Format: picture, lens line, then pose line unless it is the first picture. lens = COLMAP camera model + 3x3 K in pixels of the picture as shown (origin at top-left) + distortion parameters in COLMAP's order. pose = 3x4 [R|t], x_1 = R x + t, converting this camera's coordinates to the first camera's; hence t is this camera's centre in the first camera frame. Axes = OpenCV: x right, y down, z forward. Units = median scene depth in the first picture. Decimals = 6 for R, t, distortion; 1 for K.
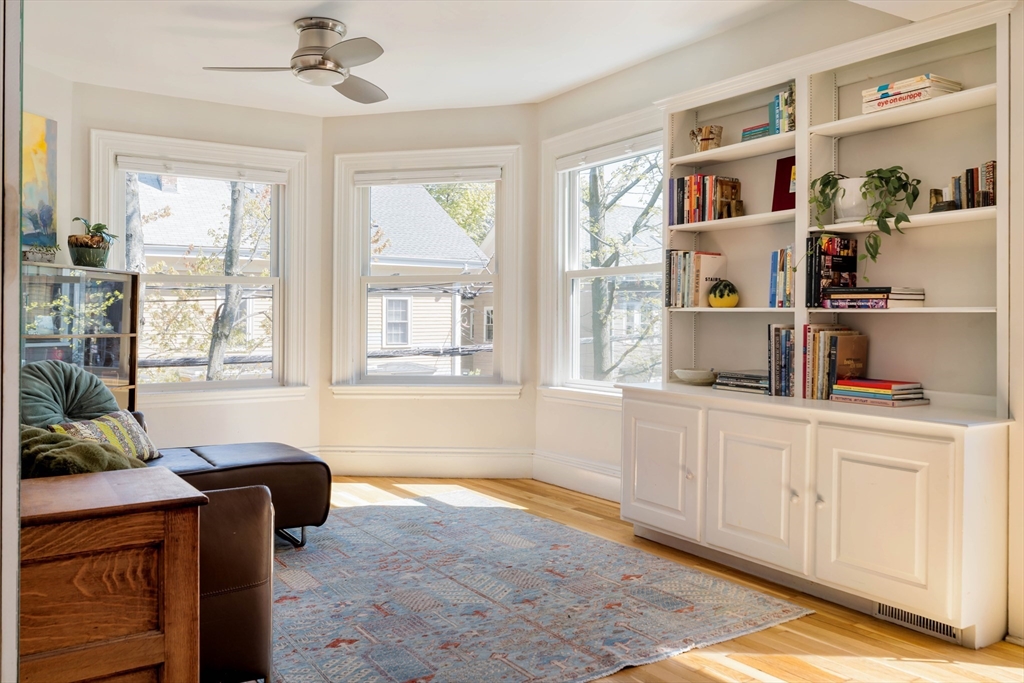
lens RADIAL K [[835.1, 0, 533.5], [0, 835.1, 309.7], [0, 0, 1]] dist [-0.007618, -0.000144]
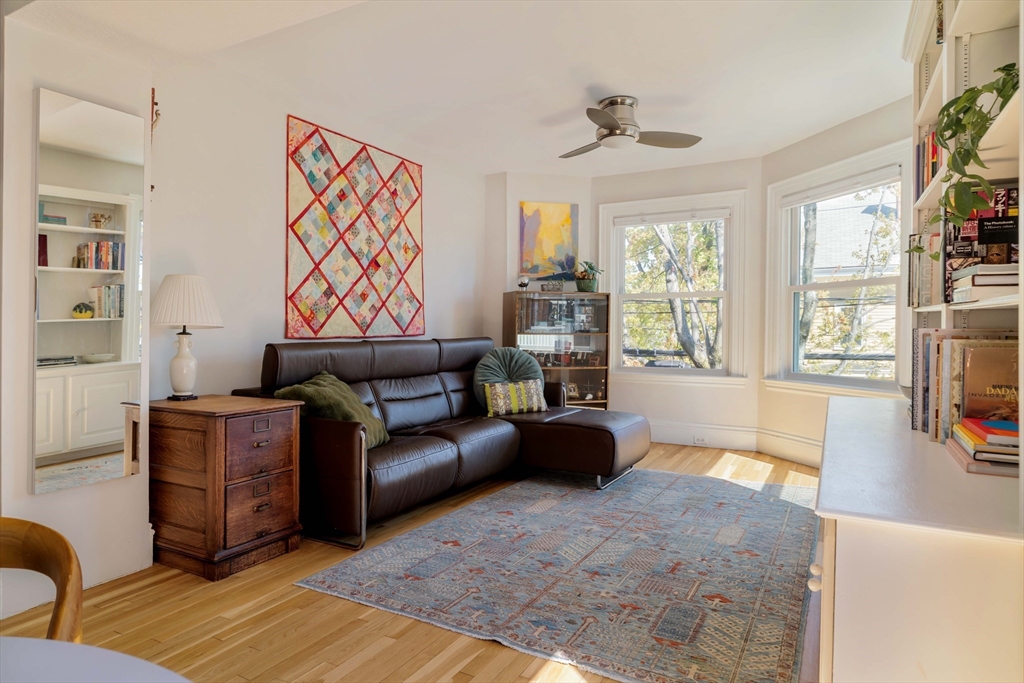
lens RADIAL K [[599.4, 0, 525.2], [0, 599.4, 324.2], [0, 0, 1]] dist [-0.016239, -0.001846]
pose [[0.460348, -0.000780, -0.887738, 0.604057], [0.012212, 0.999911, 0.005454, 0.005548], [0.887655, -0.013352, 0.460316, 0.495831]]
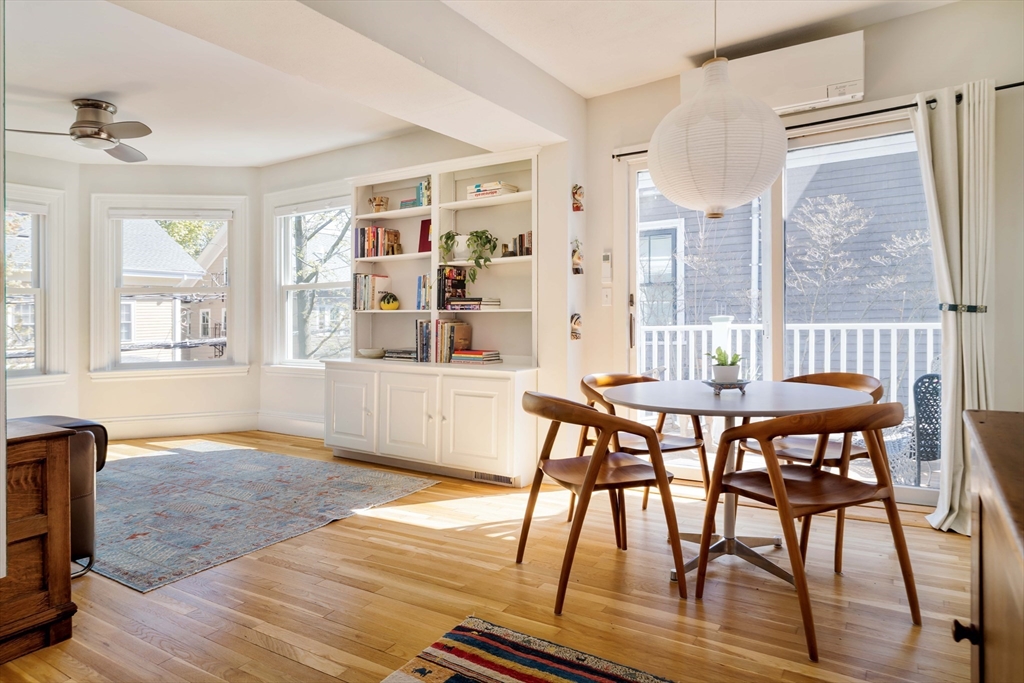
lens RADIAL K [[625.9, 0, 510.5], [0, 625.9, 296.6], [0, 0, 1]] dist [0.001170, -0.002819]
pose [[0.916844, -0.000358, 0.399246, -0.050194], [0.008626, 0.999784, -0.018911, -0.003763], [-0.399153, 0.020782, 0.916649, -0.246193]]
